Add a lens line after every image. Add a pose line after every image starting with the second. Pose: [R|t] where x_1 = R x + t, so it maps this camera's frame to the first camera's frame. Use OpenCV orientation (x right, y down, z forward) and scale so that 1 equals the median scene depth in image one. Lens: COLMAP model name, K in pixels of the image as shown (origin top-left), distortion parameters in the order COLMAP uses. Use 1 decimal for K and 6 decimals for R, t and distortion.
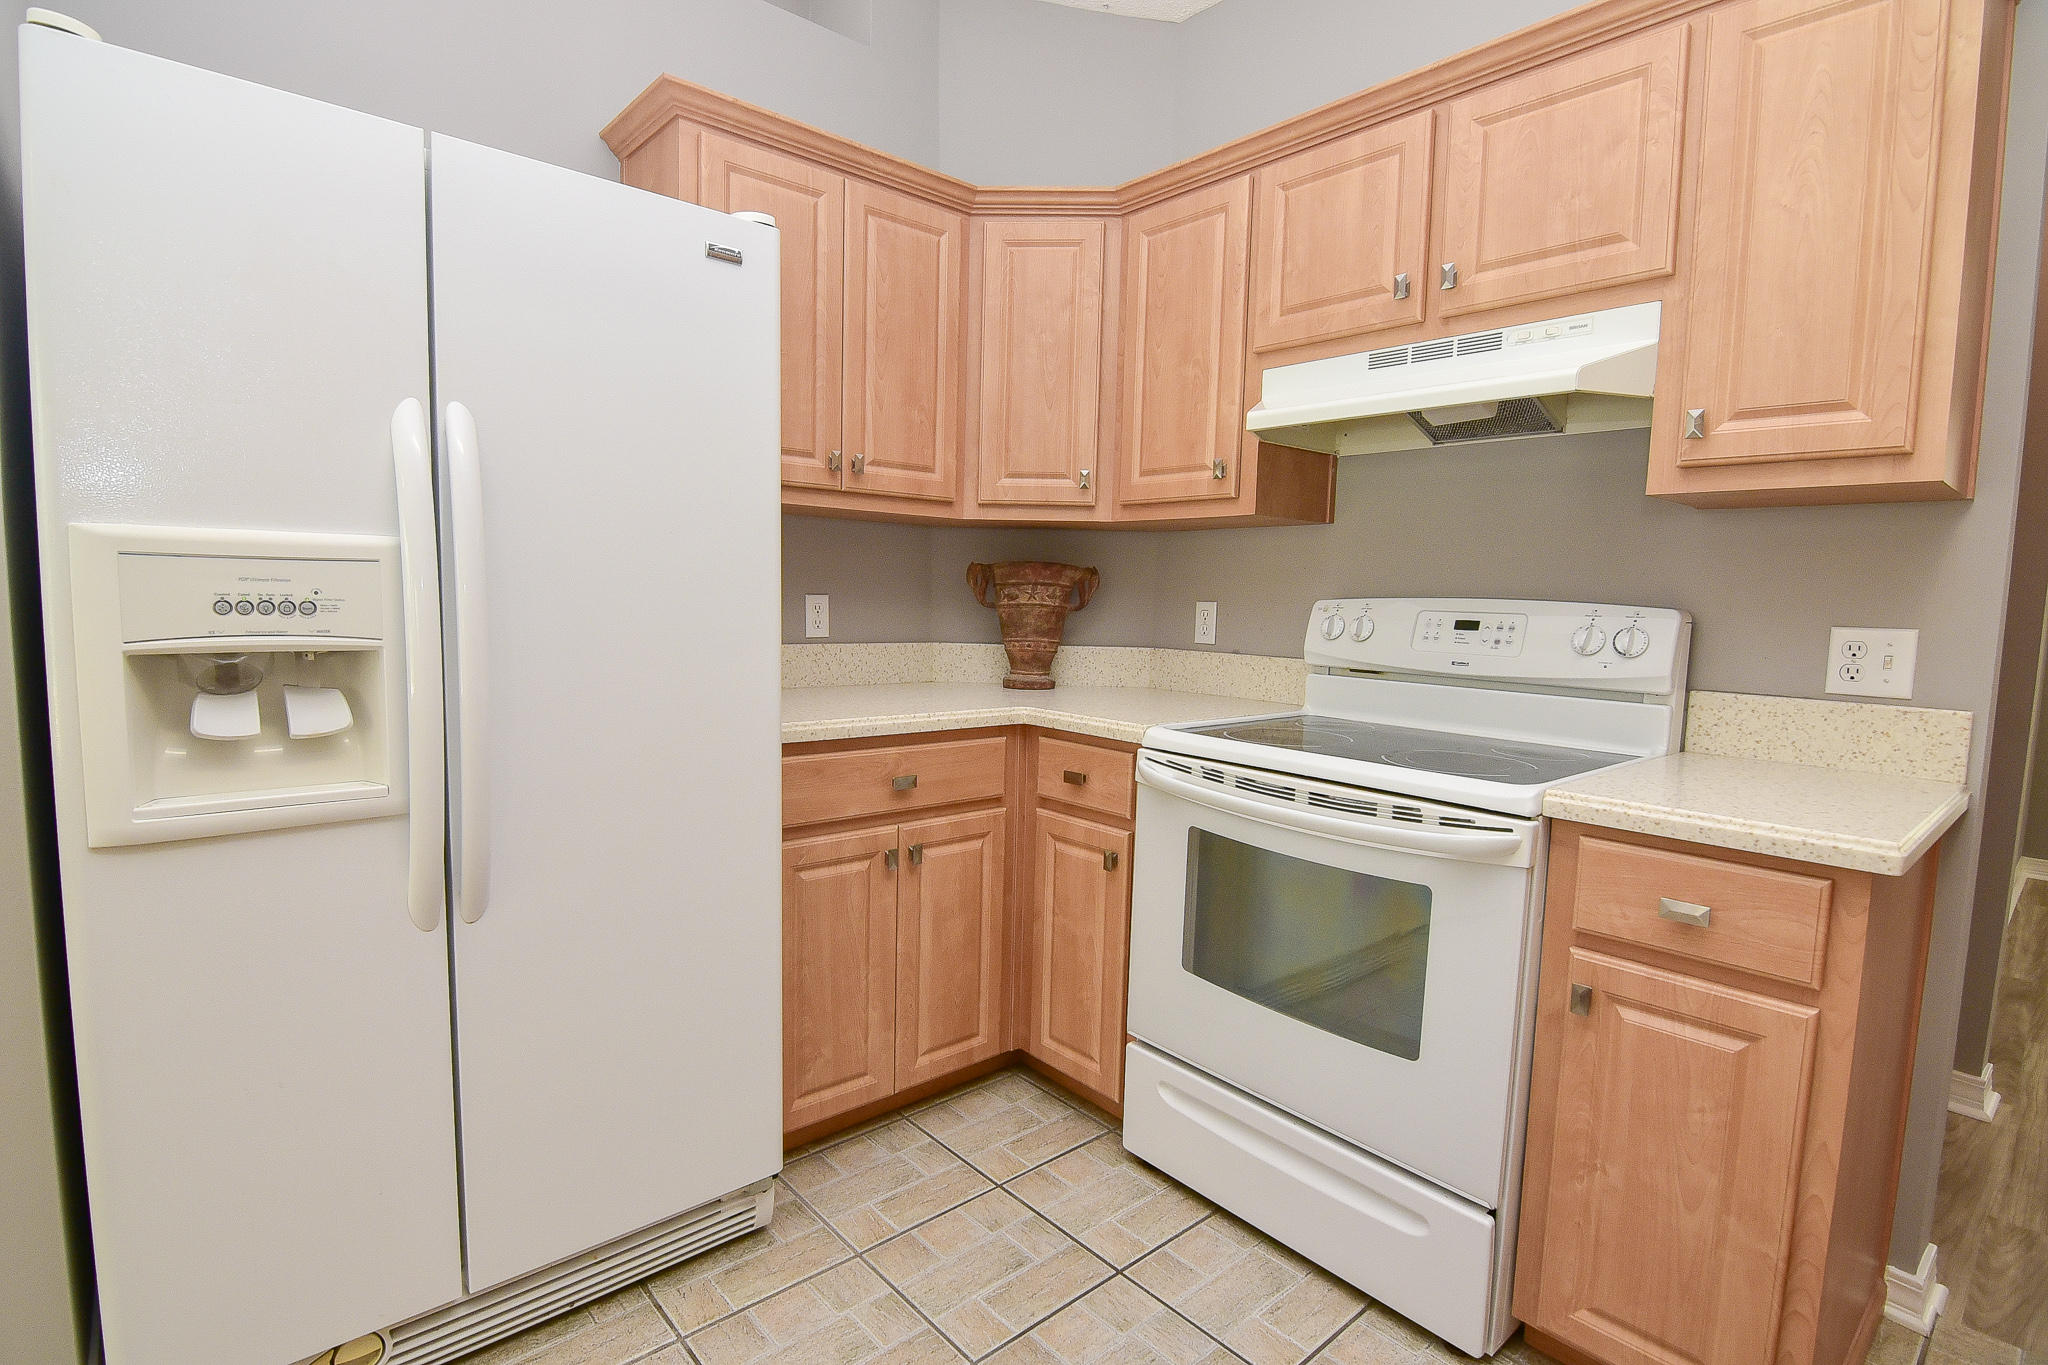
lens RADIAL K [[989.5, 0, 1019.1], [0, 989.5, 691.6], [0, 0, 1]] dist [-0.008450, -0.009149]
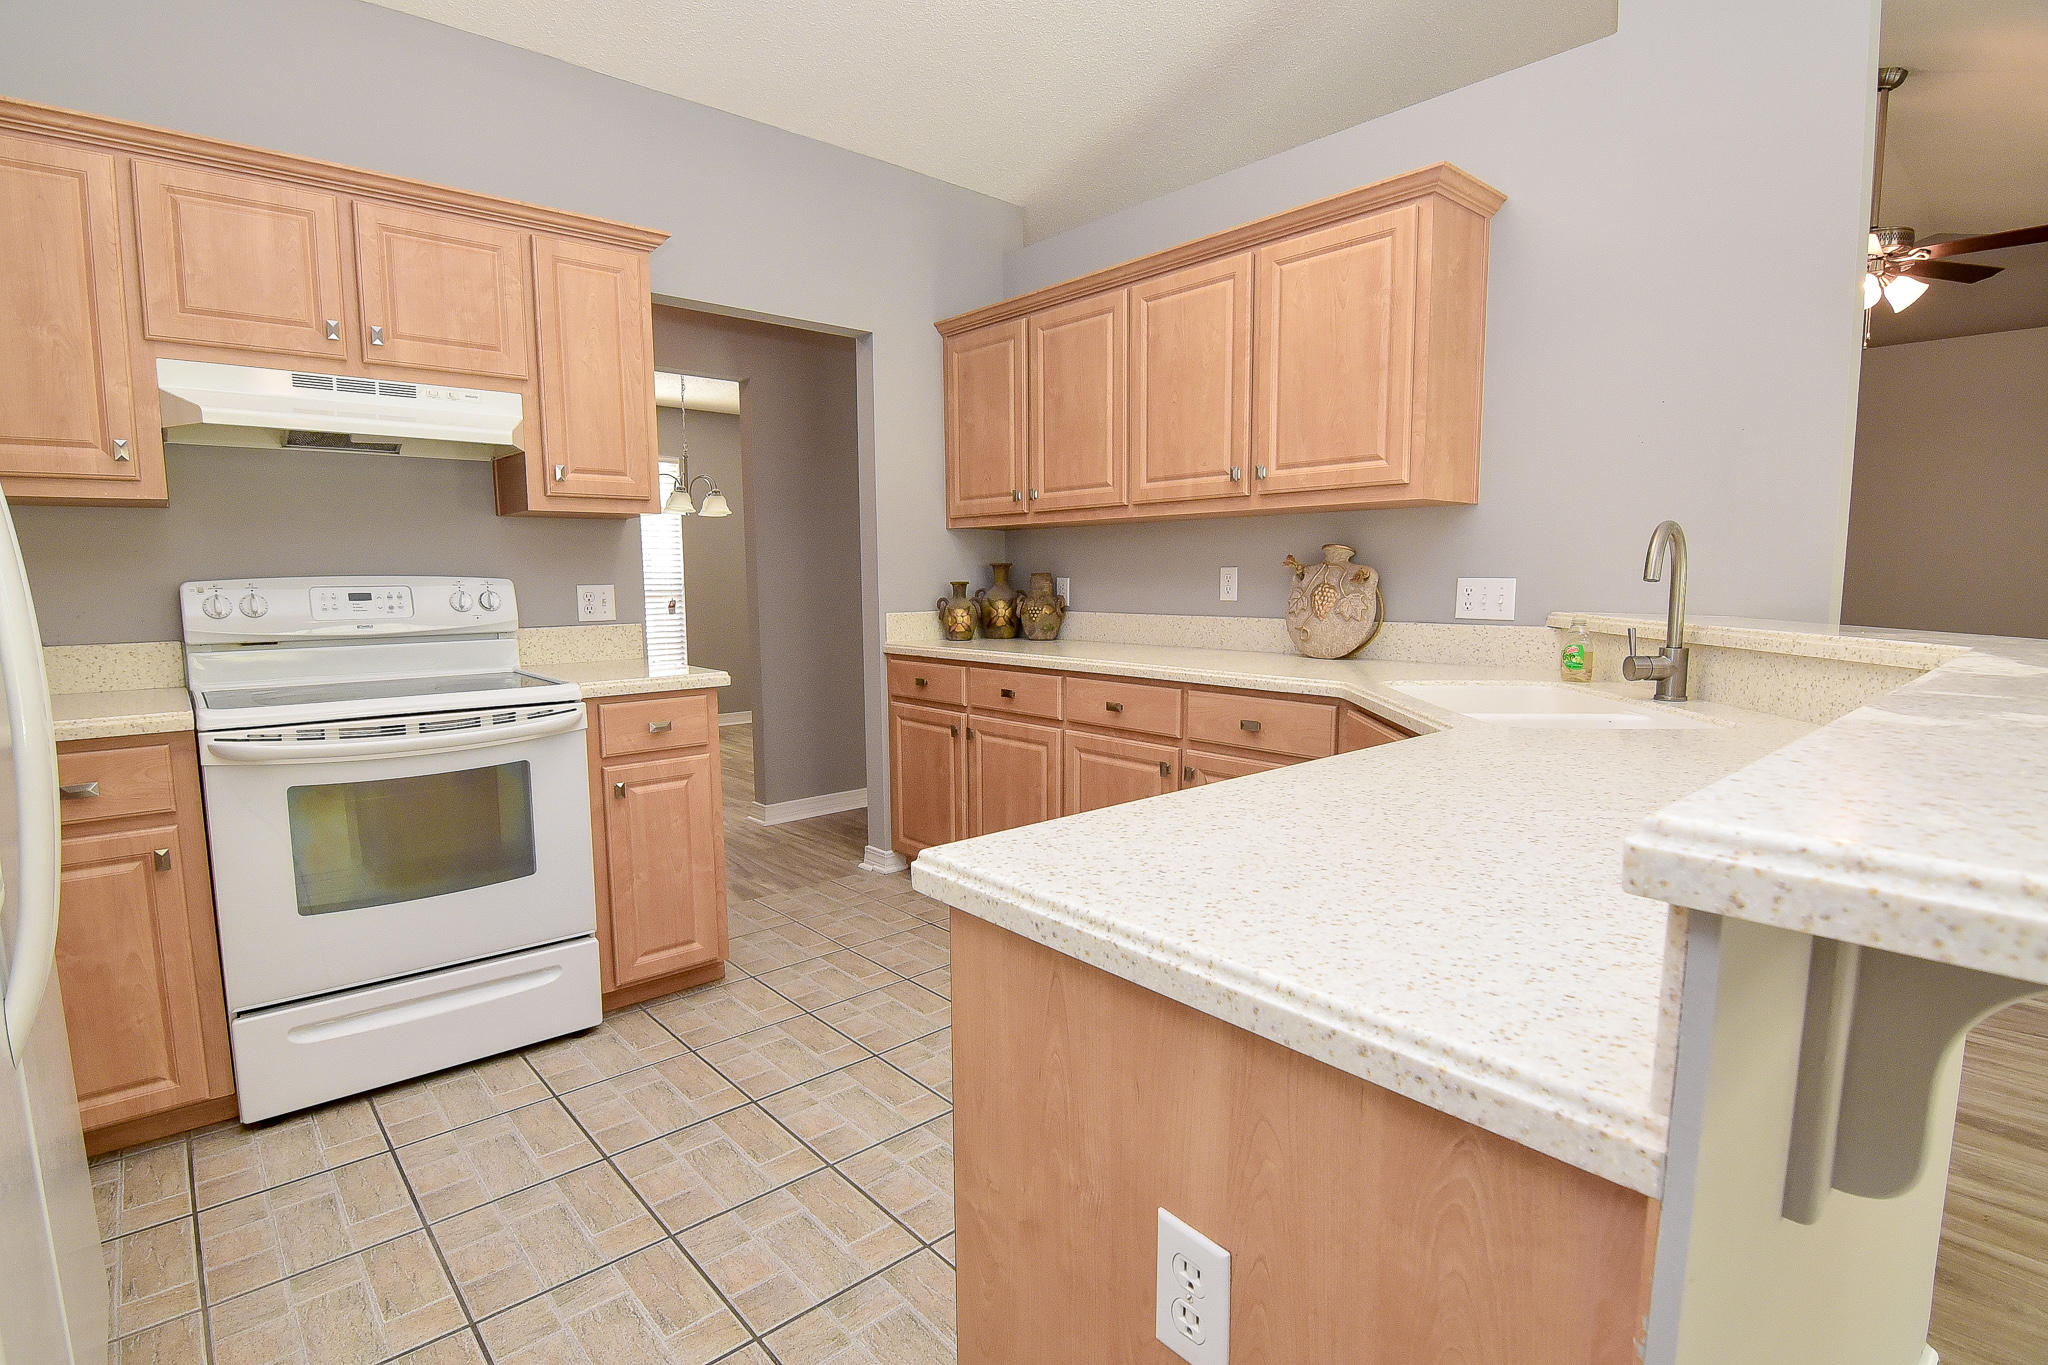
lens RADIAL K [[989.5, 0, 1019.1], [0, 989.5, 691.6], [0, 0, 1]] dist [-0.008450, -0.009149]
pose [[-0.004596, -0.139950, 0.990148, -0.992876], [0.109306, 0.984155, 0.139610, -0.036751], [-0.993998, 0.108870, 0.010774, 0.175698]]
